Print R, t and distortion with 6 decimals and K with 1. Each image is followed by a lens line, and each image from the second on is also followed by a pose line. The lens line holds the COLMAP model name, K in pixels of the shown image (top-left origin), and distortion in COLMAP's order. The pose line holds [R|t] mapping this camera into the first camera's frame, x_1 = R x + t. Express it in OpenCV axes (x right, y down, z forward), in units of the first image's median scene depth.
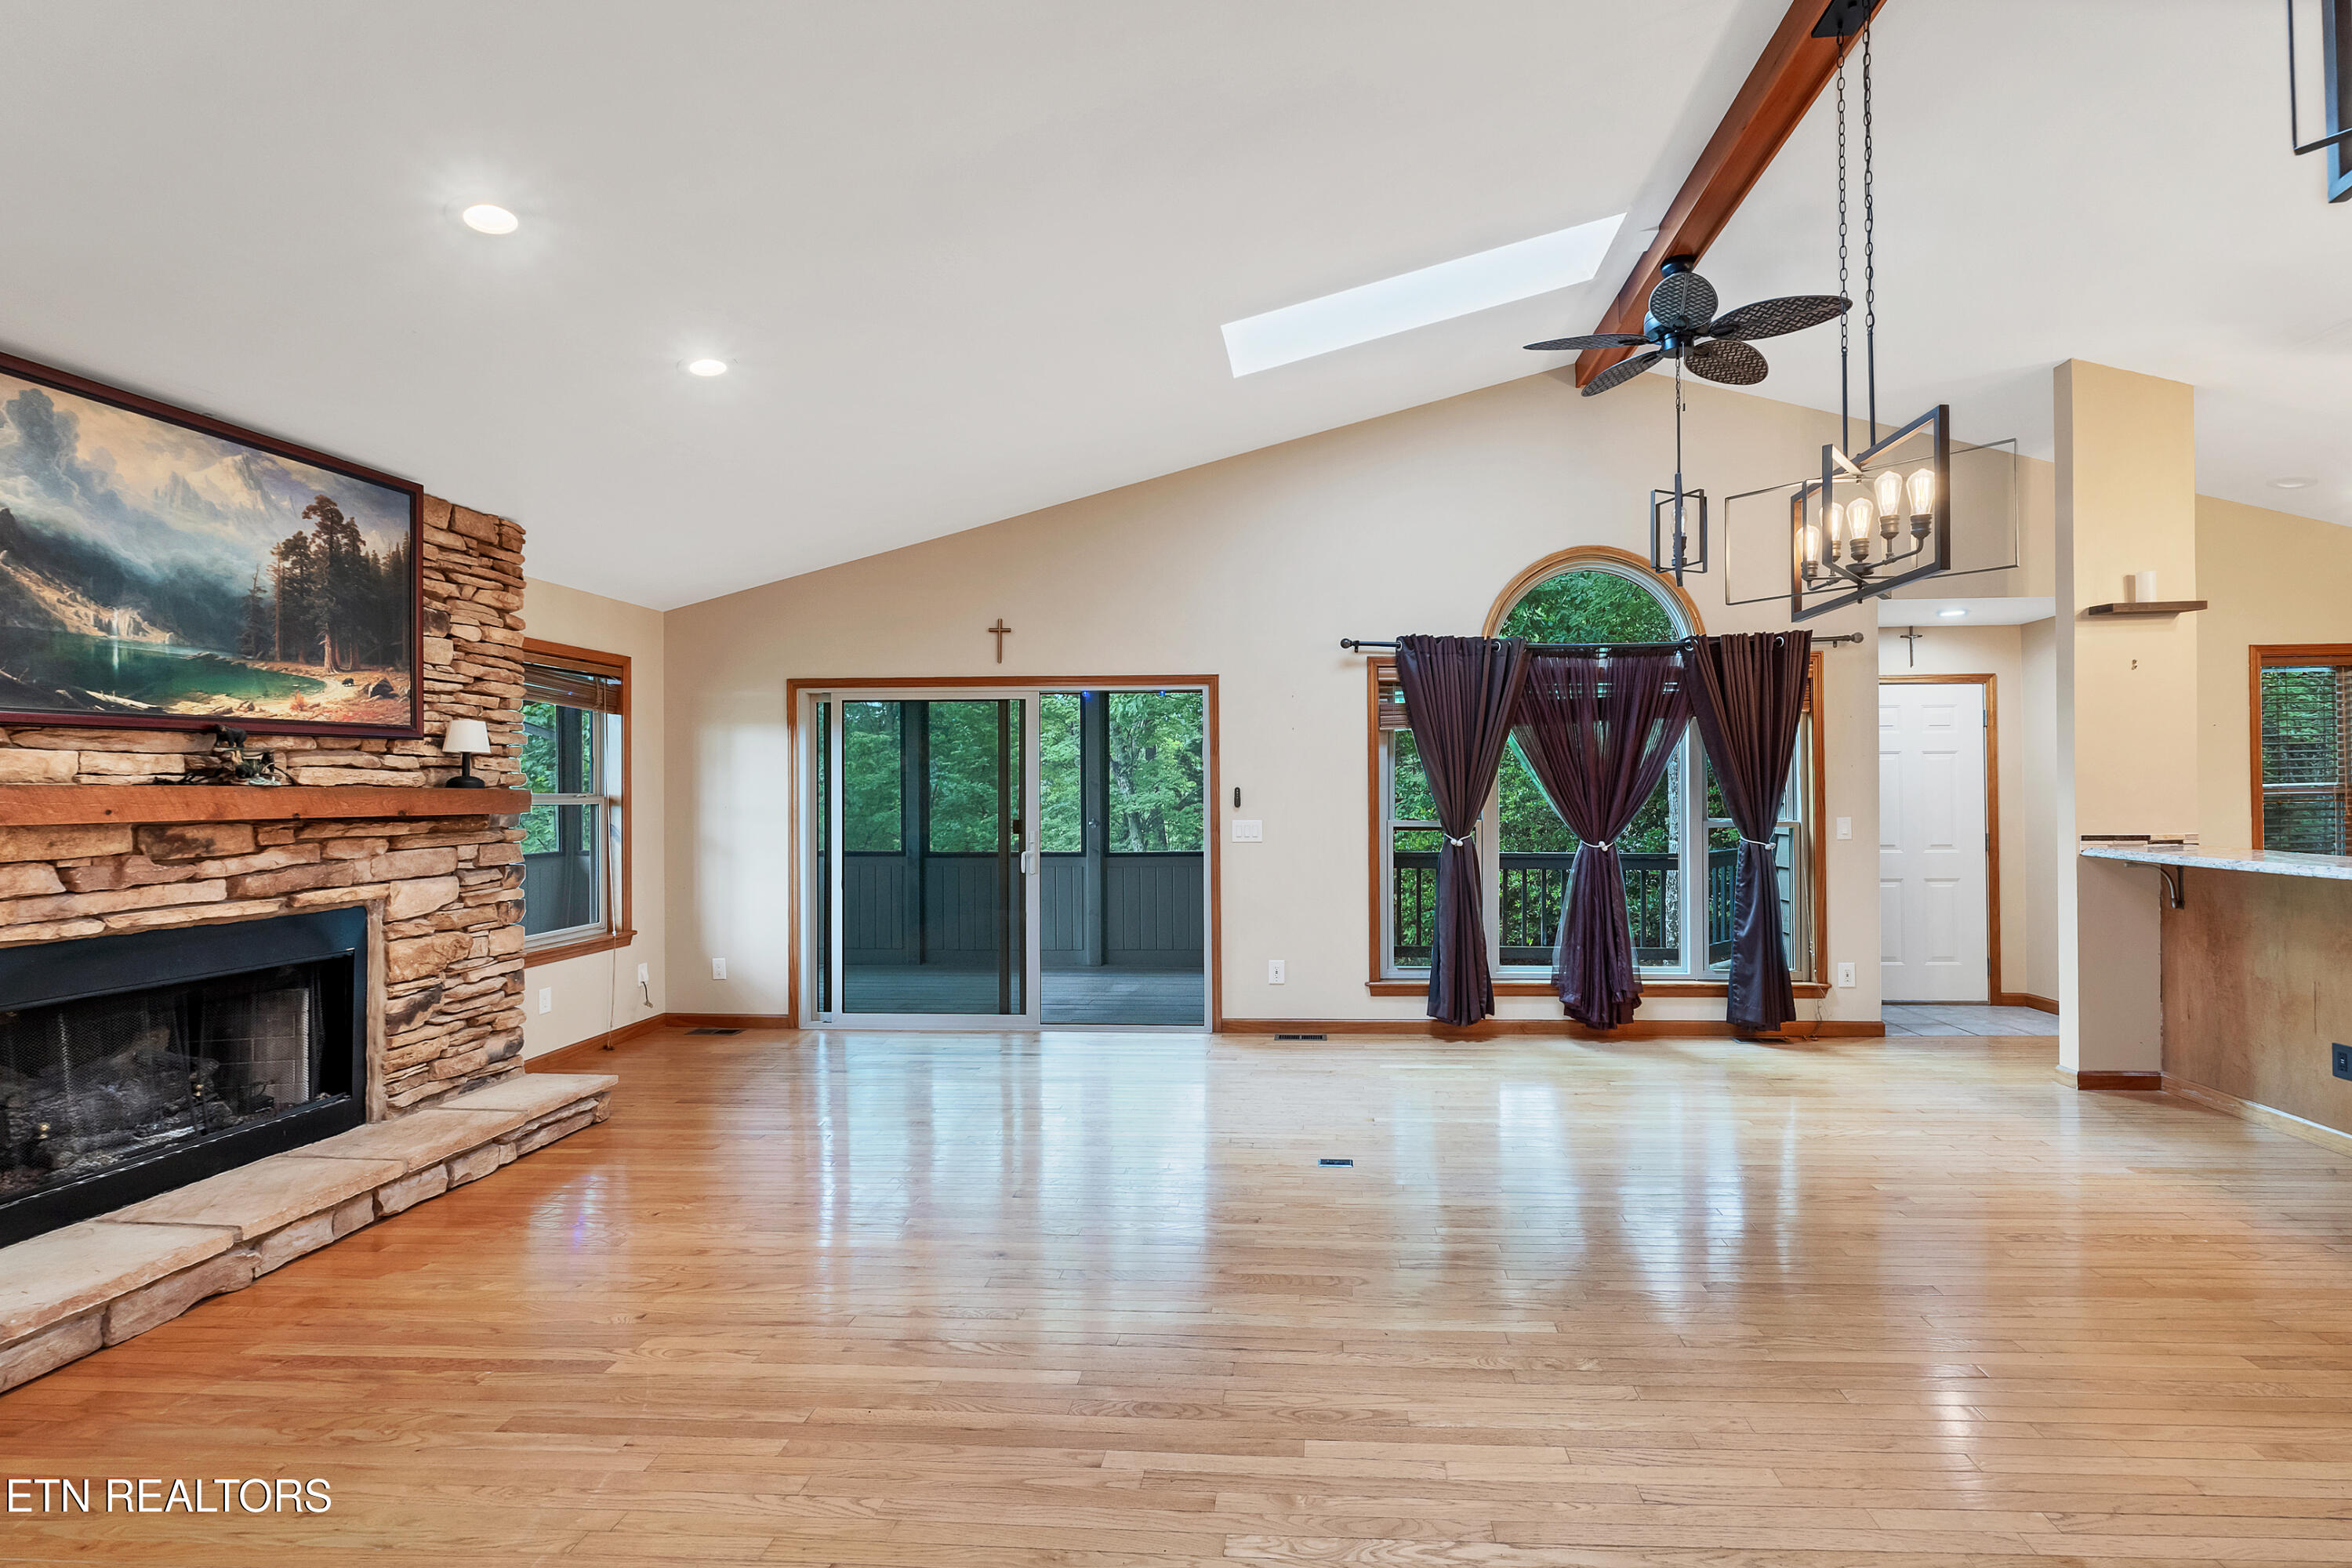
lens RADIAL K [[1058.1, 0, 1269.8], [0, 1058.1, 781.7], [0, 0, 1]] dist [-0.000646, -0.000077]
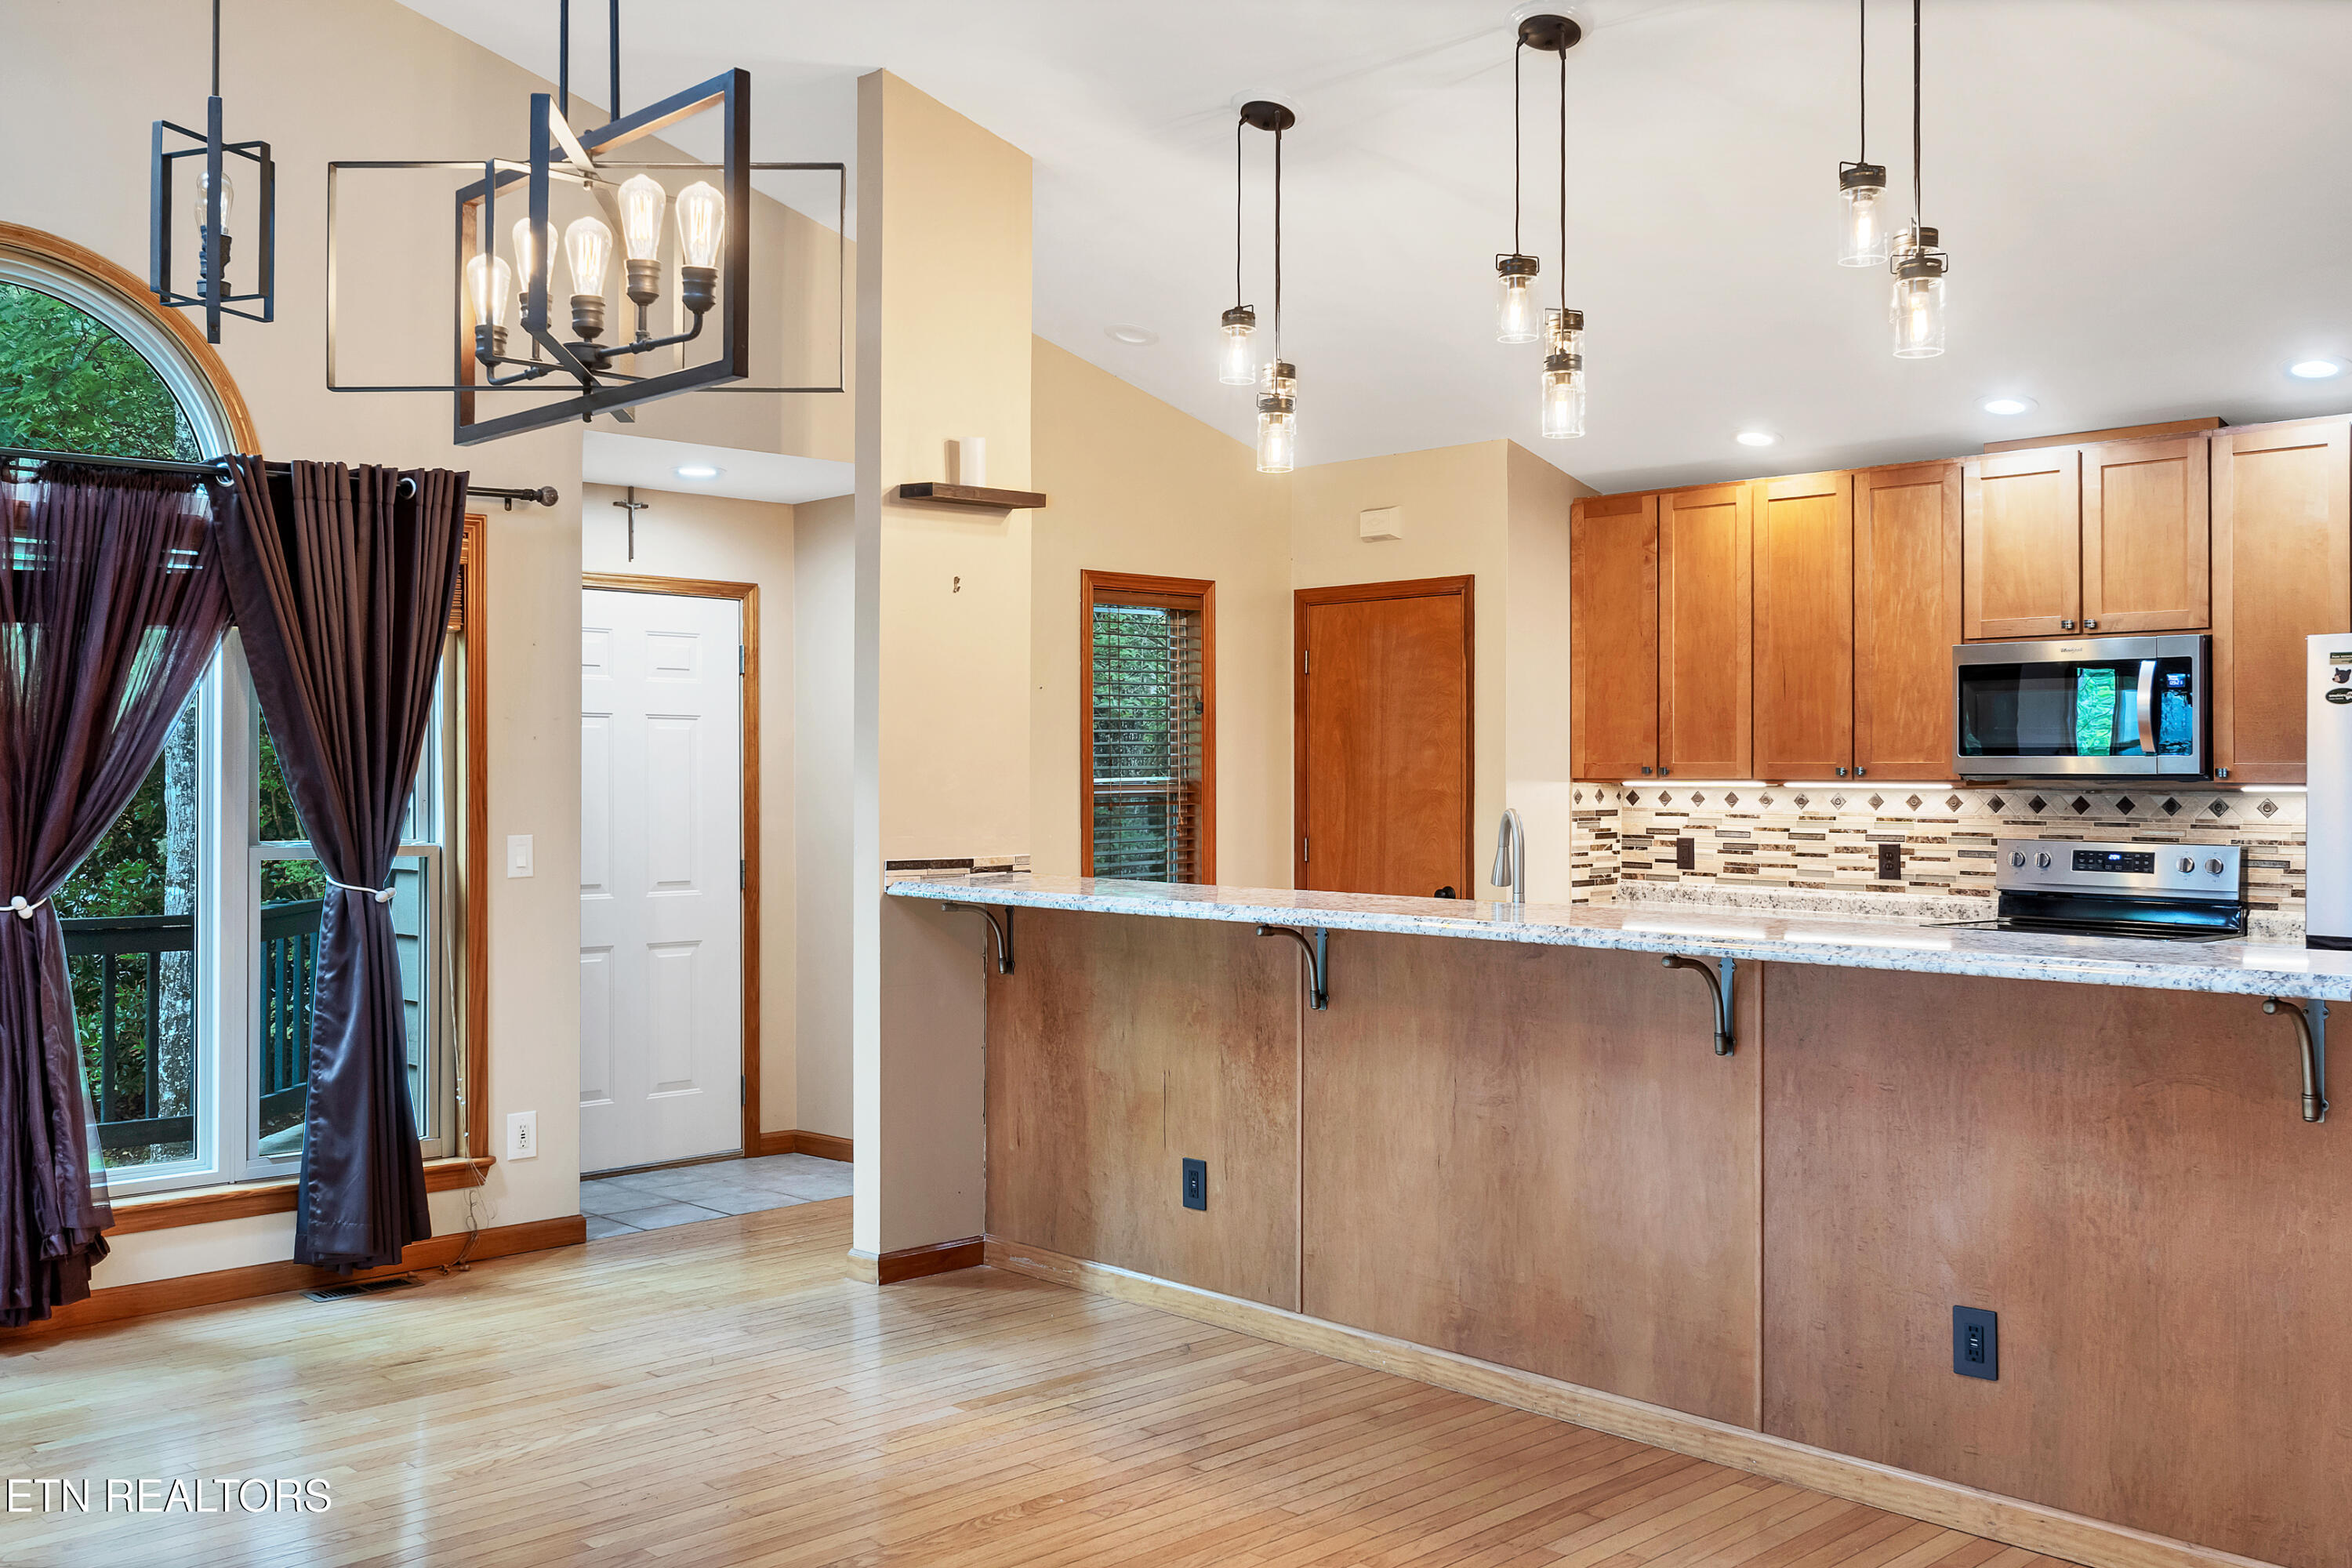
lens RADIAL K [[2102.4, 0, 1179.6], [0, 2102.4, 768.7], [0, 0, 1]] dist [-0.000512, -0.001326]
pose [[0.685432, 0.011711, 0.728043, 0.008741], [-0.013366, 0.999905, -0.003500, -0.000098], [-0.728014, -0.007332, 0.685523, 0.058231]]
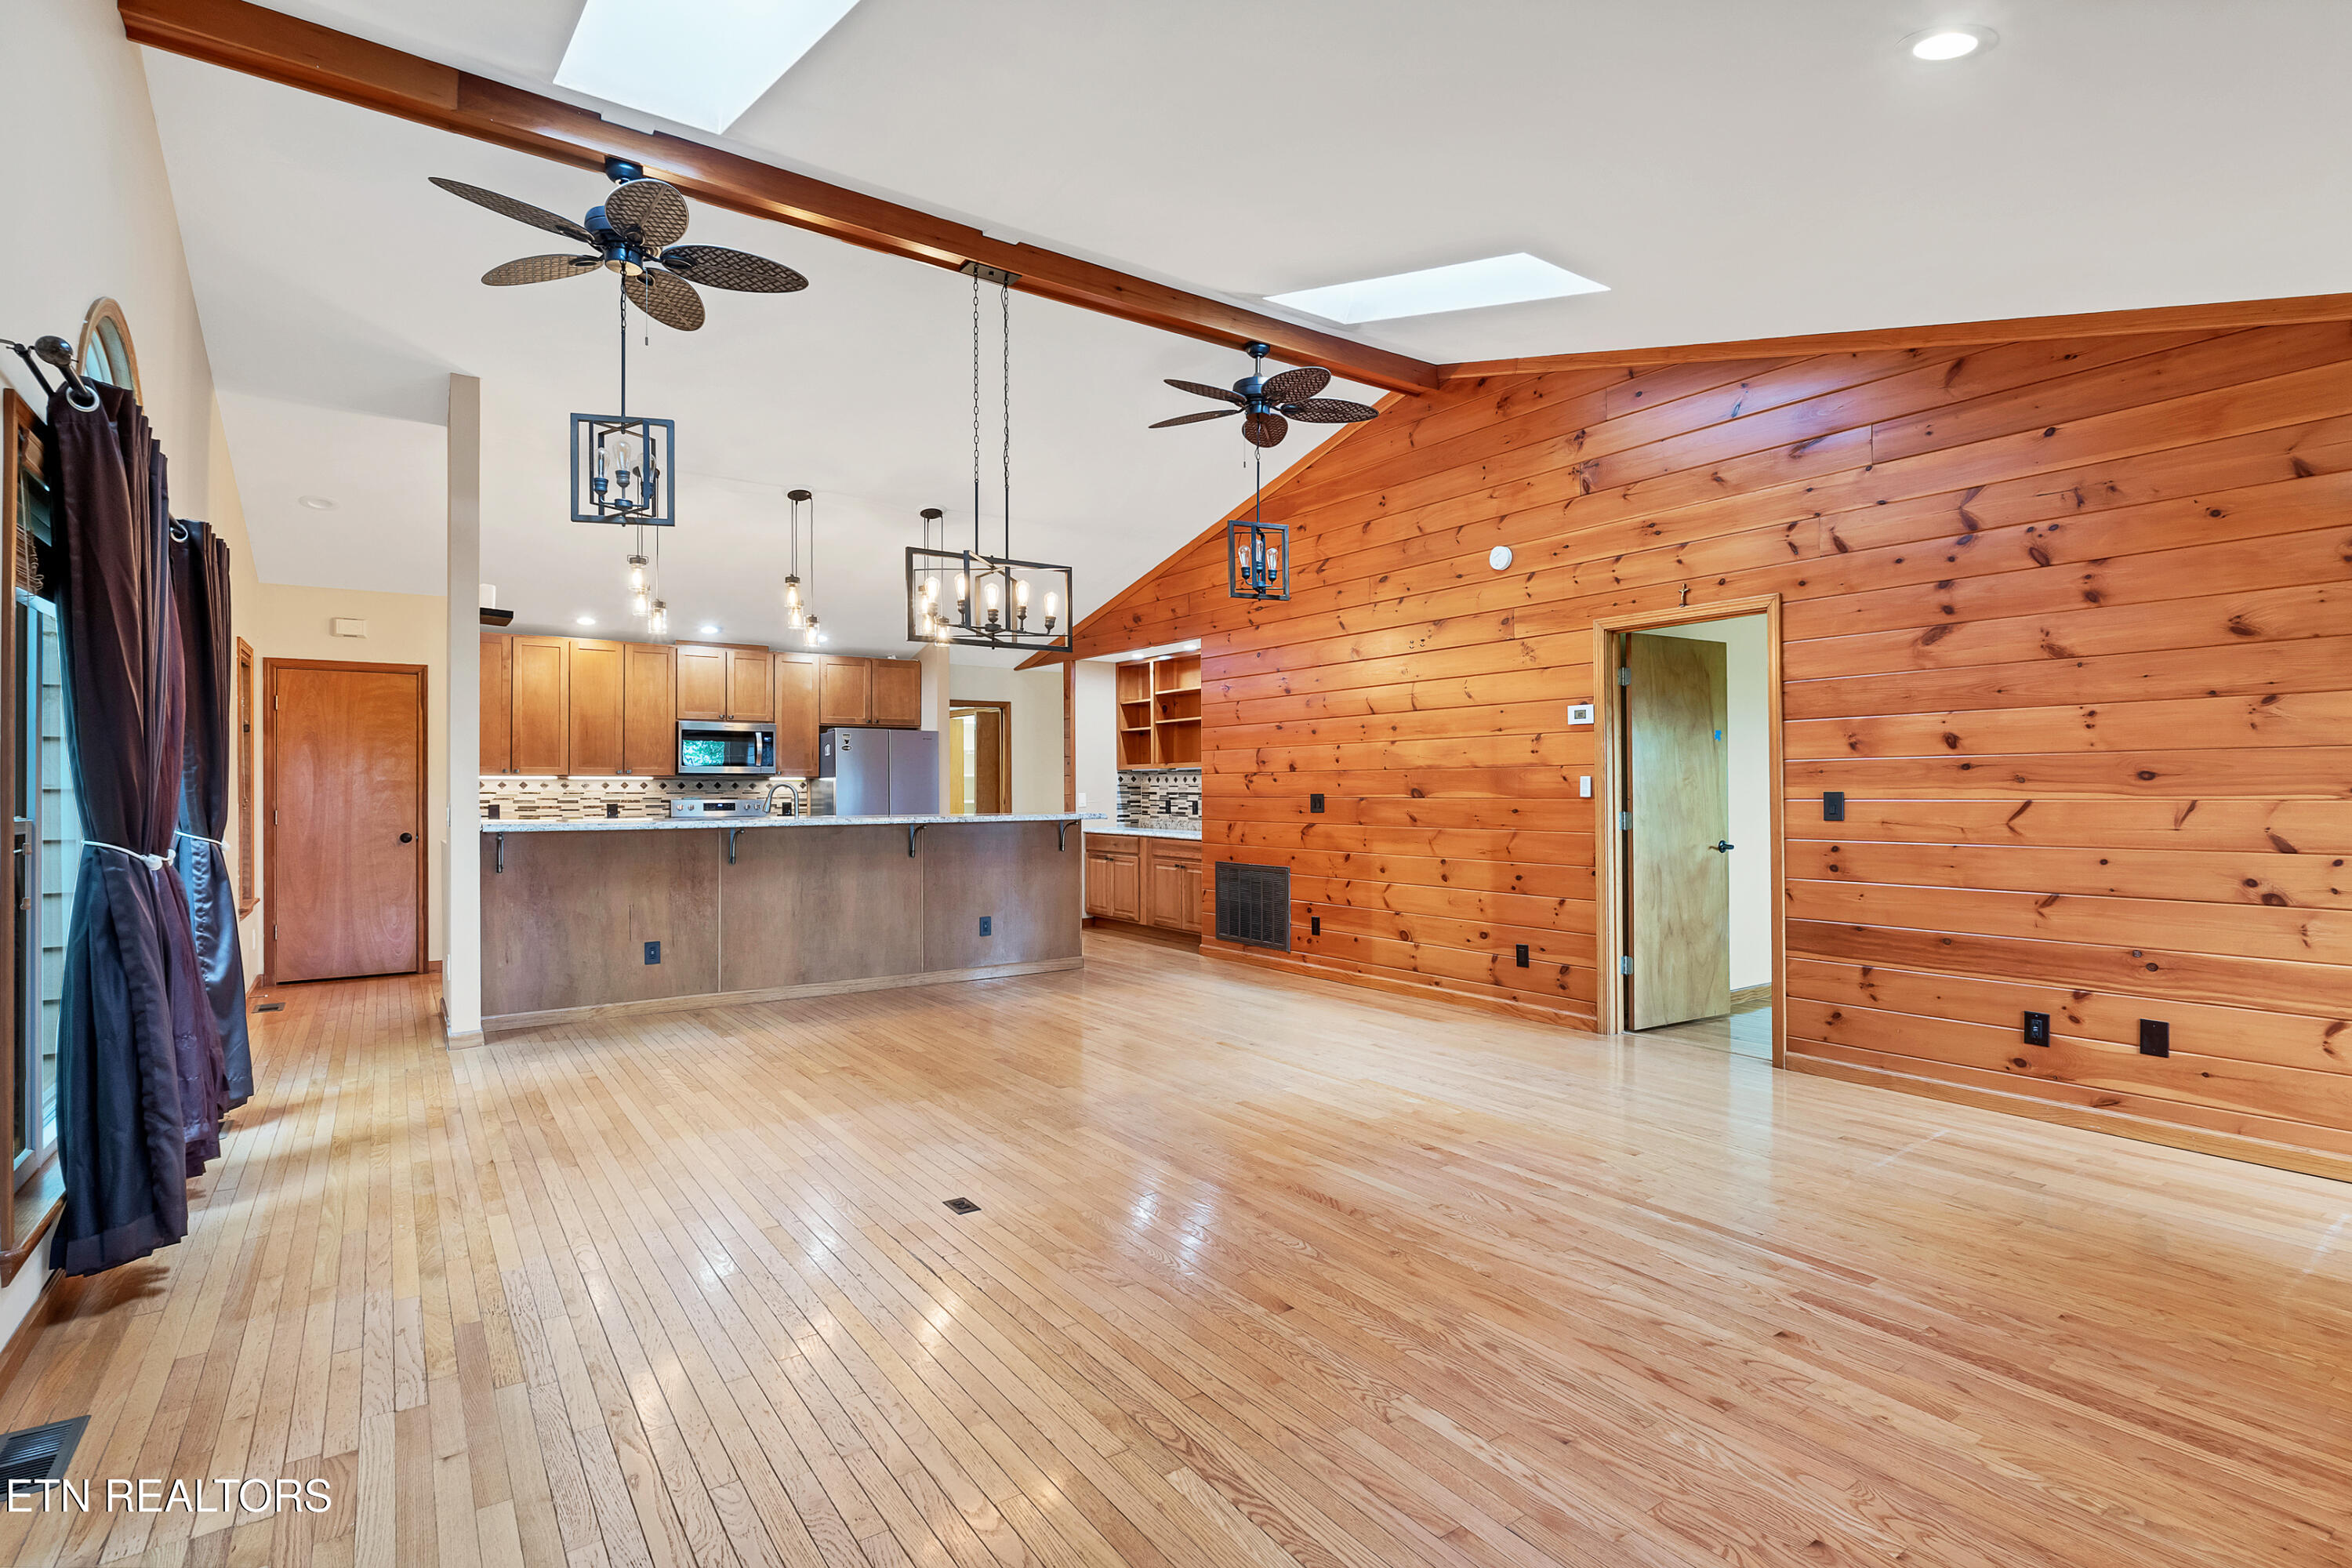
lens RADIAL K [[1133.3, 0, 1176.0], [0, 1133.3, 784.0], [0, 0, 1]] dist [-0.001302, -0.000126]
pose [[-0.614802, 0.012296, 0.788586, -0.592690], [0.002335, 0.999902, -0.013771, 0.037127], [-0.788678, -0.006625, -0.614771, 1.133707]]
